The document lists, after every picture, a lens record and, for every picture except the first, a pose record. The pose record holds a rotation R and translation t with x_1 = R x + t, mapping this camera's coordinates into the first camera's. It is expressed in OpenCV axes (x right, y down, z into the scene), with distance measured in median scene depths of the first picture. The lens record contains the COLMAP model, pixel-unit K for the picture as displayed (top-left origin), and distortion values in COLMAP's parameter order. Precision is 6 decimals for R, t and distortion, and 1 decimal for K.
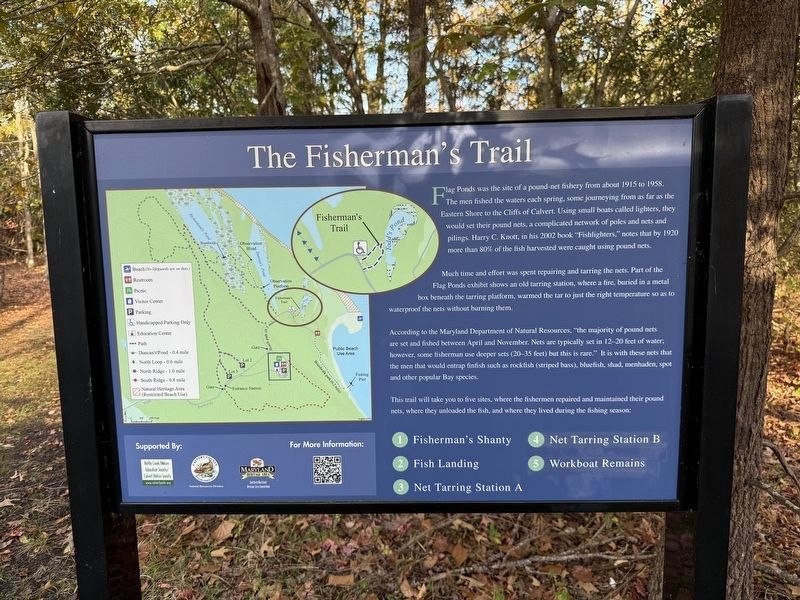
lens RADIAL K [[590.0, 0, 397.0], [0, 590.0, 302.5], [0, 0, 1]] dist [0.150265, -0.184860]
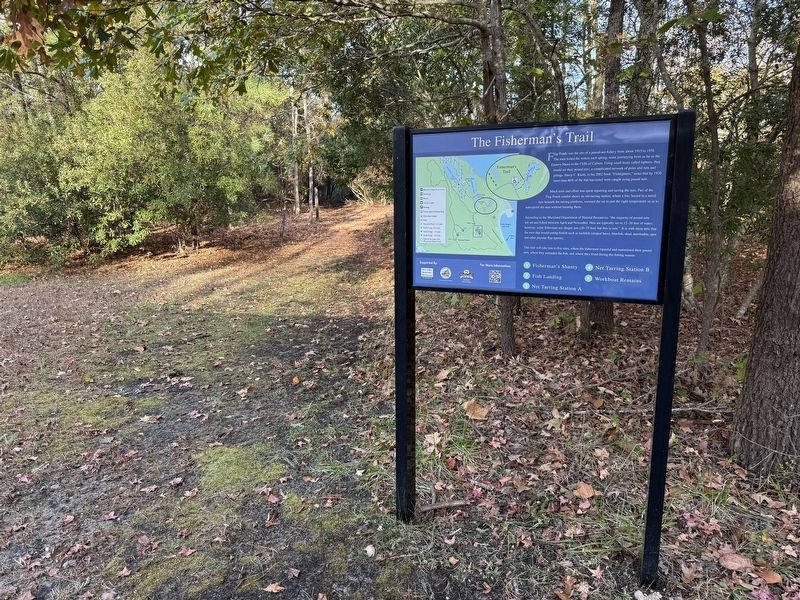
lens RADIAL K [[590.0, 0, 397.0], [0, 590.0, 302.5], [0, 0, 1]] dist [0.150265, -0.184860]
pose [[0.935109, 0.079643, -0.345295, 0.345202], [-0.054185, 0.995094, 0.082778, 0.213918], [0.350194, -0.058696, 0.934836, -1.361068]]
